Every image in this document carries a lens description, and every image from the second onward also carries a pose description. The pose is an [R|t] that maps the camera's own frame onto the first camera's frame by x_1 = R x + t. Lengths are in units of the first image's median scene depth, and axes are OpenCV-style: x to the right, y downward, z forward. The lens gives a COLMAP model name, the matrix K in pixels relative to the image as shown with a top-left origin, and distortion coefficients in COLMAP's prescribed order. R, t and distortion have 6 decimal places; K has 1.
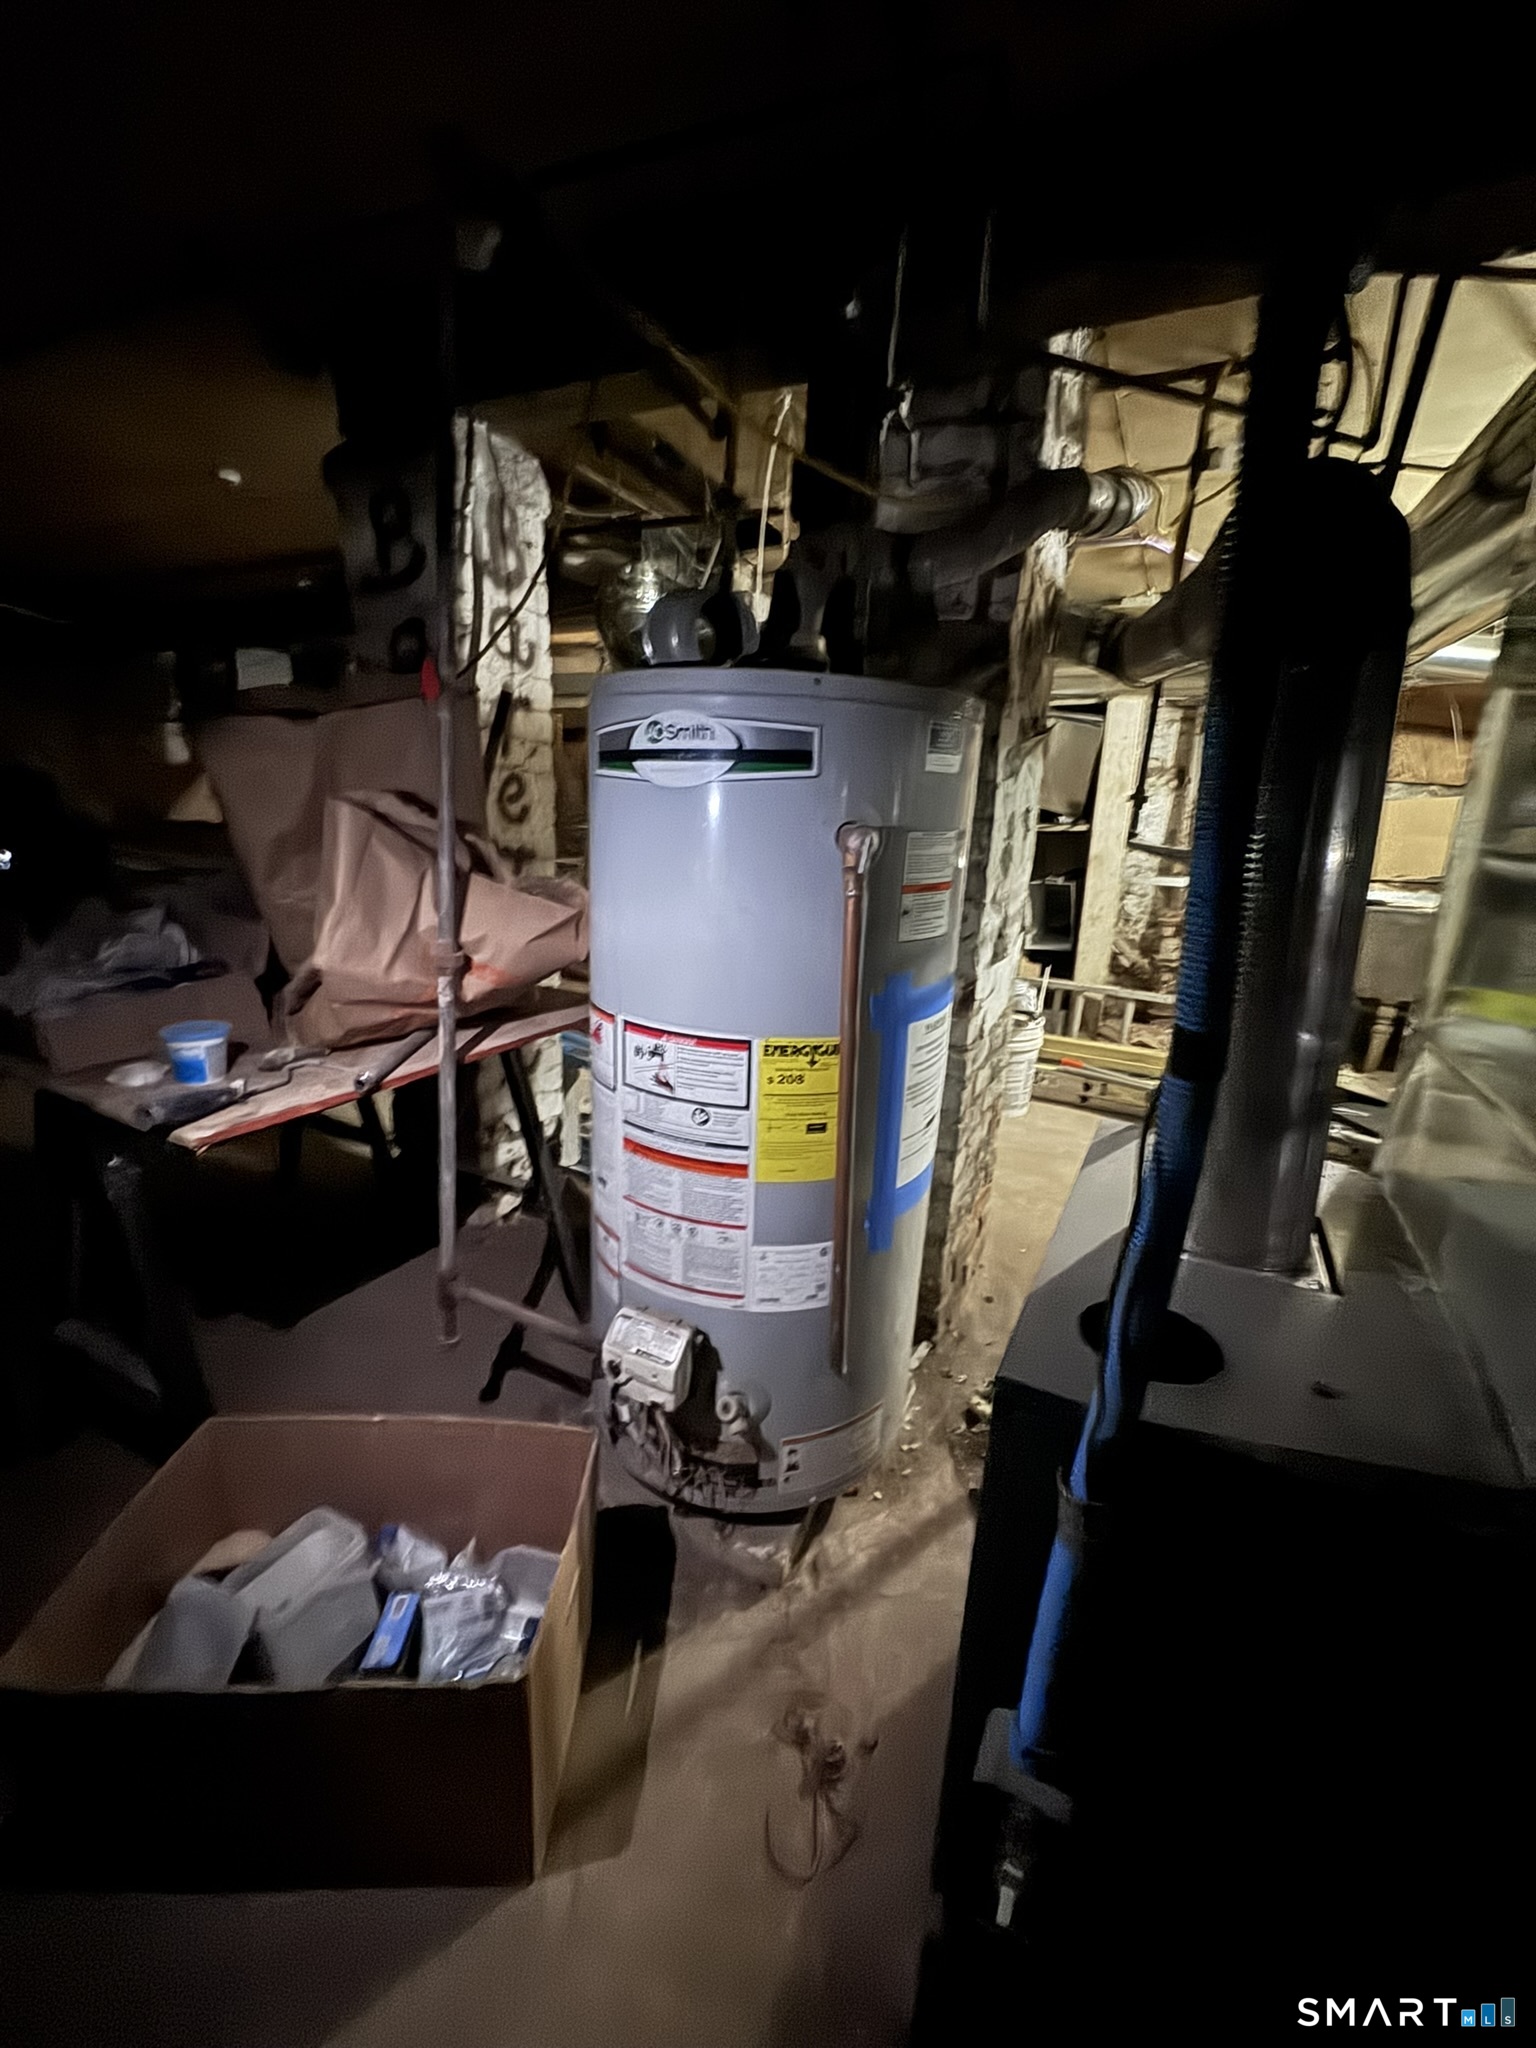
lens RADIAL K [[818.7, 0, 767.6], [0, 818.7, 1018.5], [0, 0, 1]] dist [-0.000431, -0.000057]
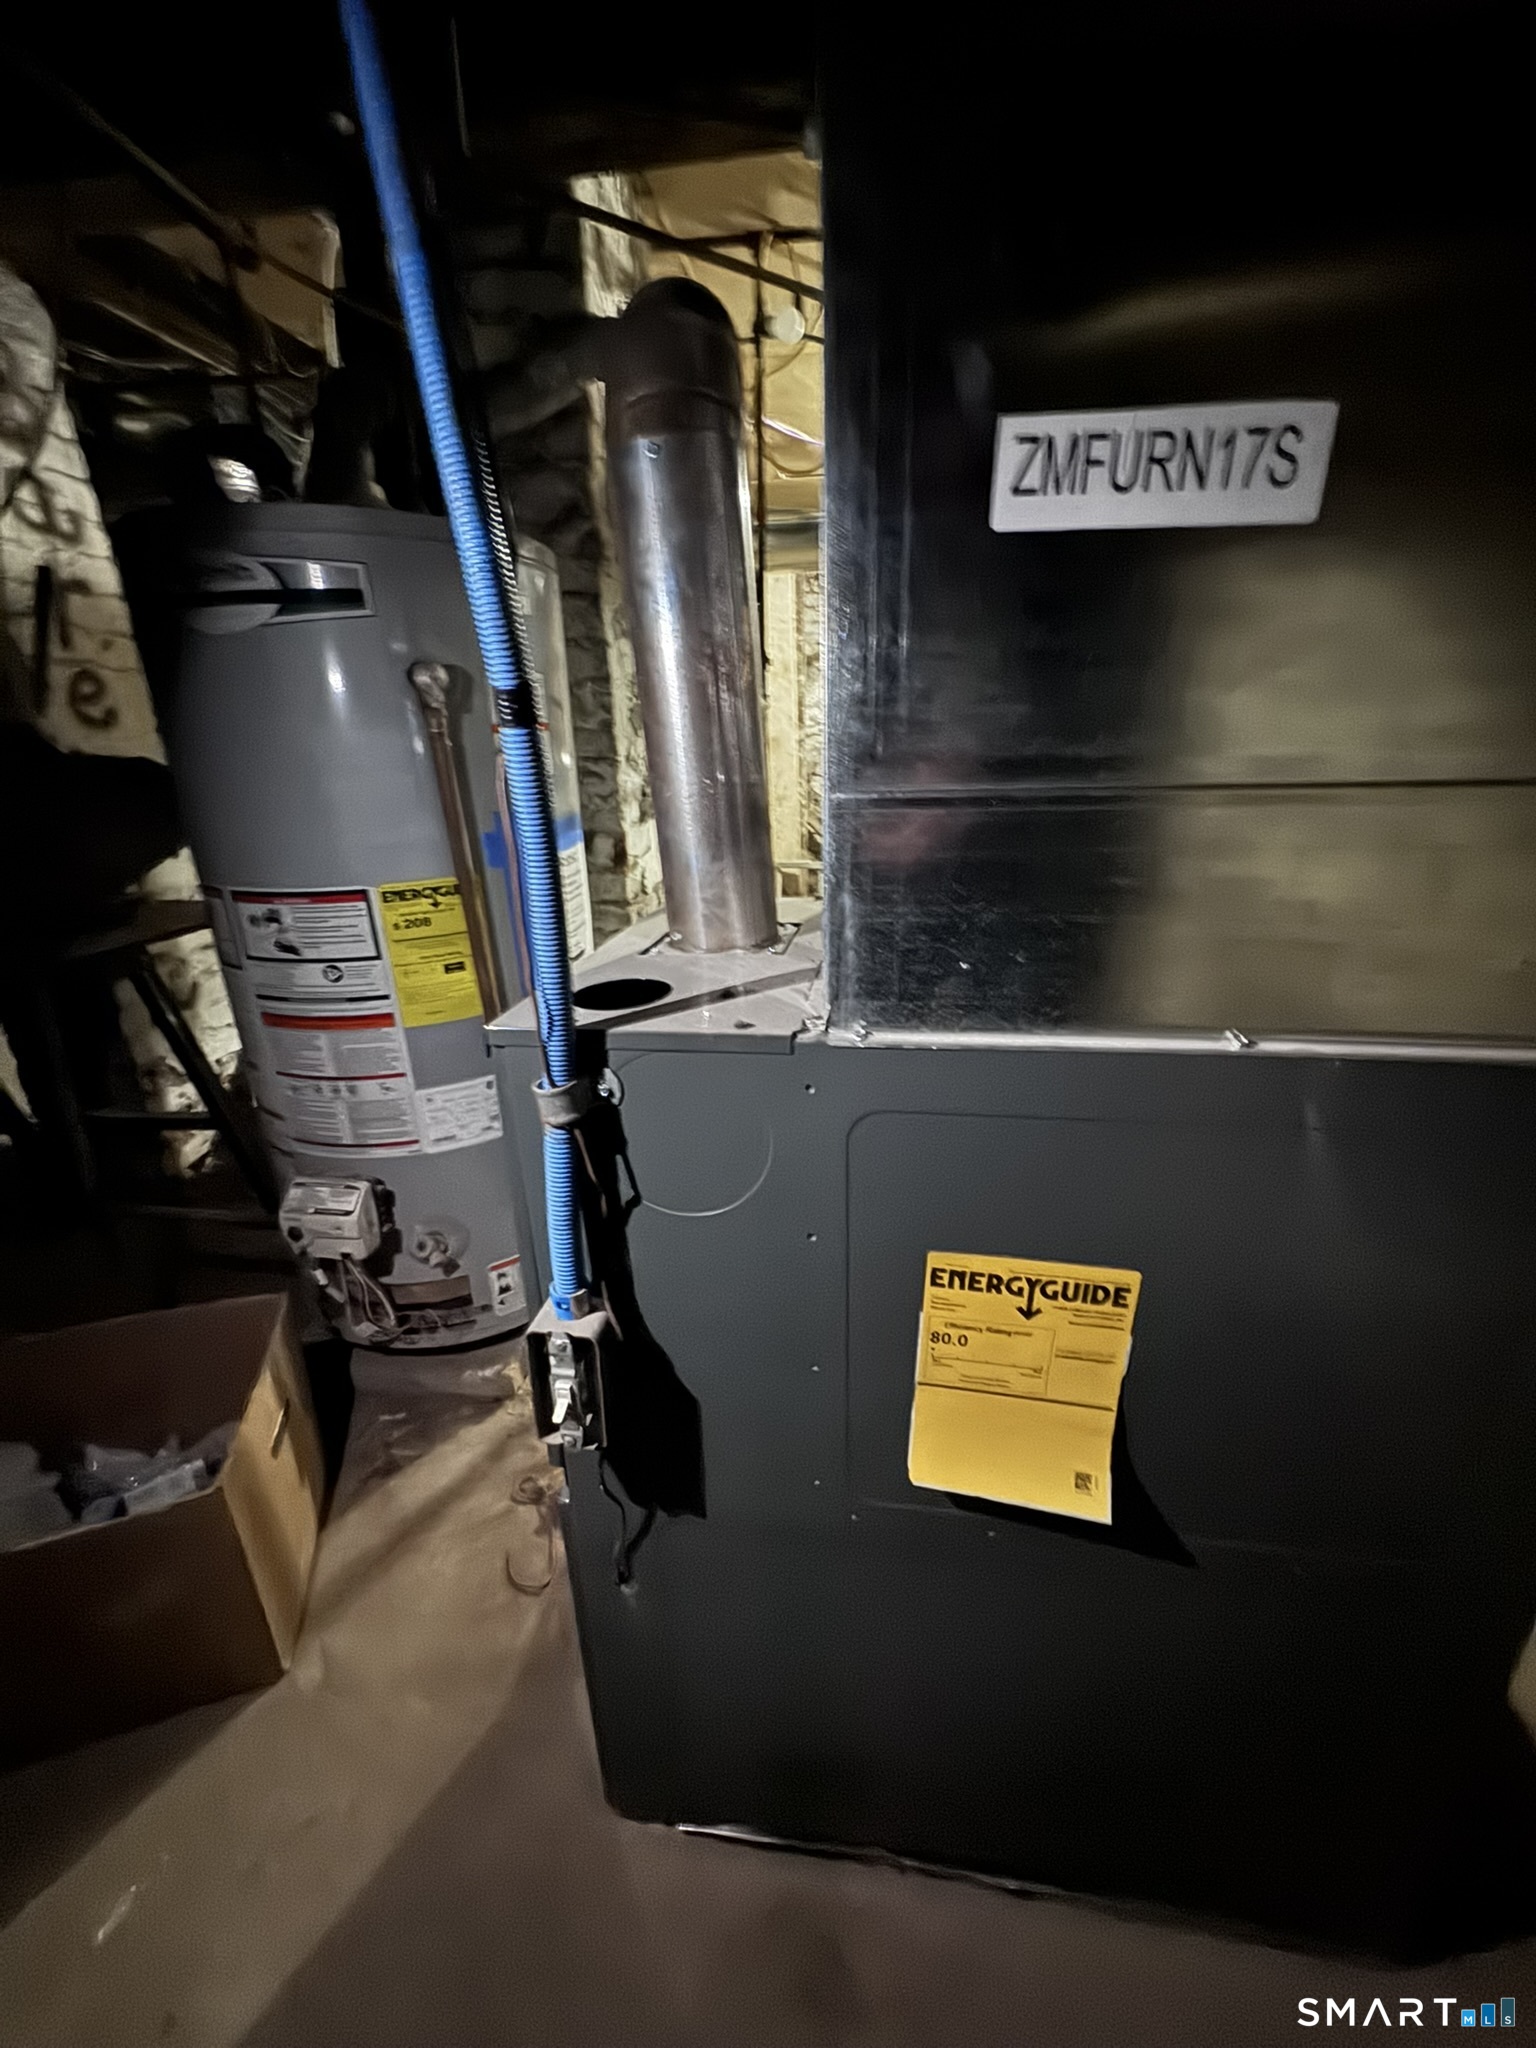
lens RADIAL K [[821.6, 0, 771.8], [0, 821.6, 1018.2], [0, 0, 1]] dist [-0.002156, -0.000048]
pose [[0.945461, -0.170328, 0.277655, 0.135614], [0.144615, 0.983270, 0.110751, 0.133649], [-0.291873, -0.064557, 0.954276, -0.134868]]
